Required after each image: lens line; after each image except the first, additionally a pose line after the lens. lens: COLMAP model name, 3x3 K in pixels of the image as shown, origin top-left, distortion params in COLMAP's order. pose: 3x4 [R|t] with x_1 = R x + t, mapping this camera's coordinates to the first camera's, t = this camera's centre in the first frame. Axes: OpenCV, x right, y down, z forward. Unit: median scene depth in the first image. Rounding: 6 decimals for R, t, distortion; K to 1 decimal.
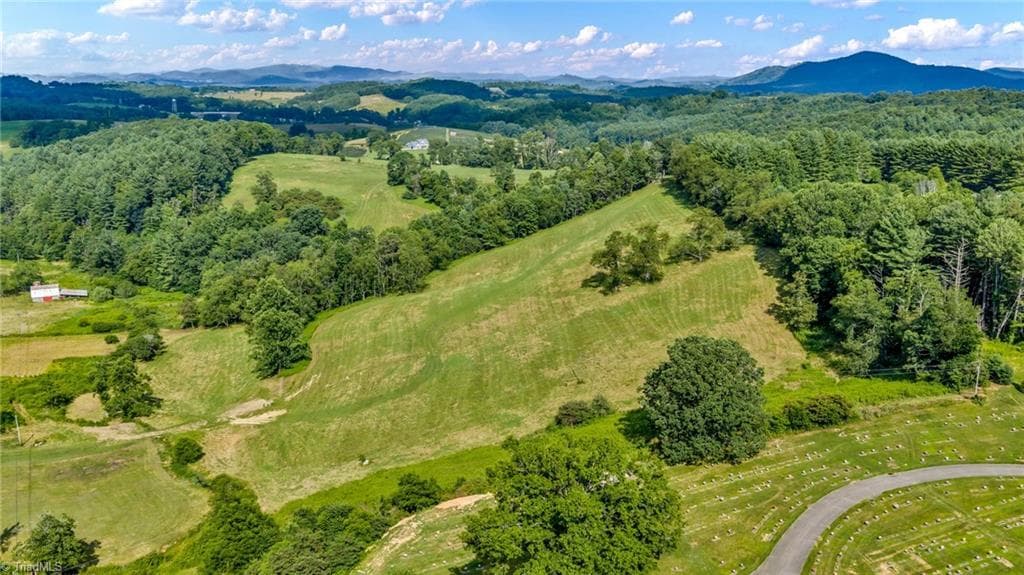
lens RADIAL K [[851.8, 0, 508.7], [0, 851.8, 289.5], [0, 0, 1]] dist [0.030353, -0.050570]
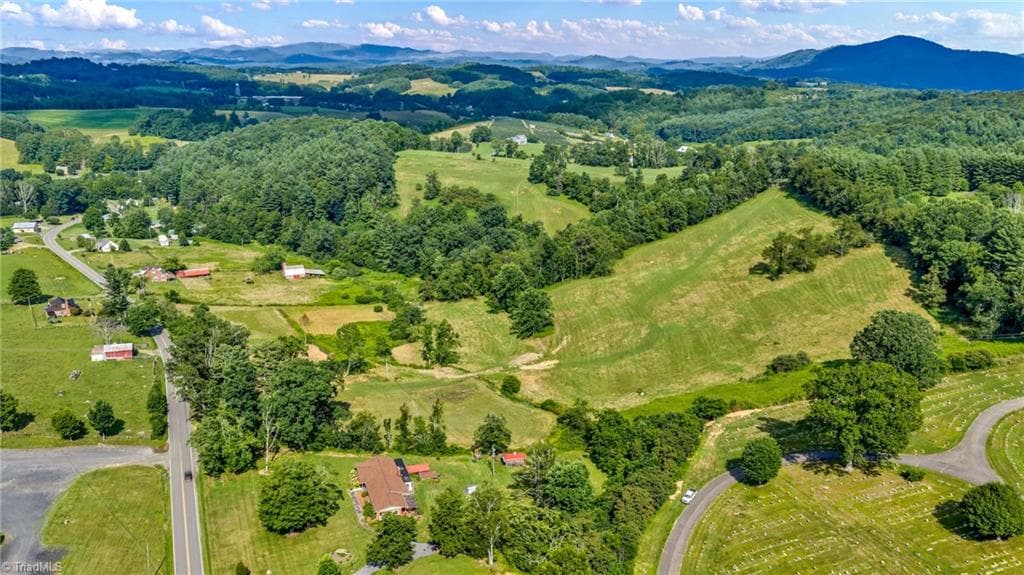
lens RADIAL K [[851.8, 0, 511.9], [0, 851.8, 285.7], [0, 0, 1]] dist [0.030353, -0.050570]
pose [[0.999679, 0.013562, -0.021403, -0.193986], [-0.013144, 0.999722, 0.019584, -0.004447], [0.021663, -0.019296, 0.999579, -0.247281]]
